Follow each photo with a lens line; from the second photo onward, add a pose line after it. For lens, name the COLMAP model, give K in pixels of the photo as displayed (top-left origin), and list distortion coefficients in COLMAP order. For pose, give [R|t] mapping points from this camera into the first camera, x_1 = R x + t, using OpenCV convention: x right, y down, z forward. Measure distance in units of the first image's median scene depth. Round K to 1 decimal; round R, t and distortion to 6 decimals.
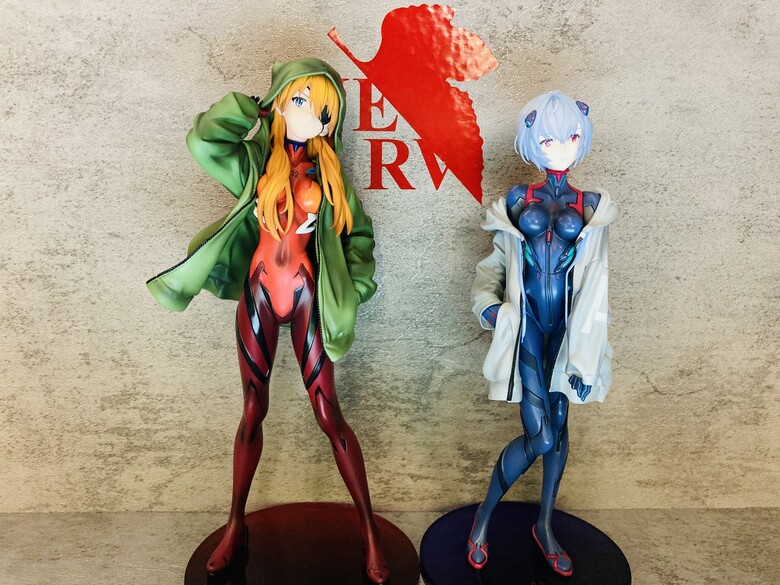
lens RADIAL K [[650.4, 0, 381.1], [0, 650.4, 290.0], [0, 0, 1]] dist [-0.048861, 0.059251]
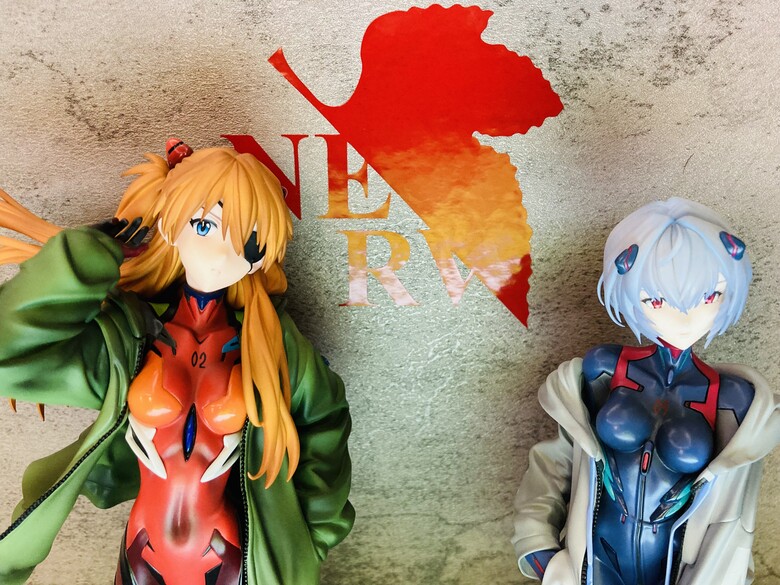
lens RADIAL K [[677.6, 0, 385.7], [0, 677.6, 291.3], [0, 0, 1]] dist [-0.019184, 0.014363]
pose [[0.999833, -0.004160, -0.017792, 0.031801], [0.006491, 0.991092, 0.133020, -0.268701], [0.017080, -0.133114, 0.990954, 0.371807]]
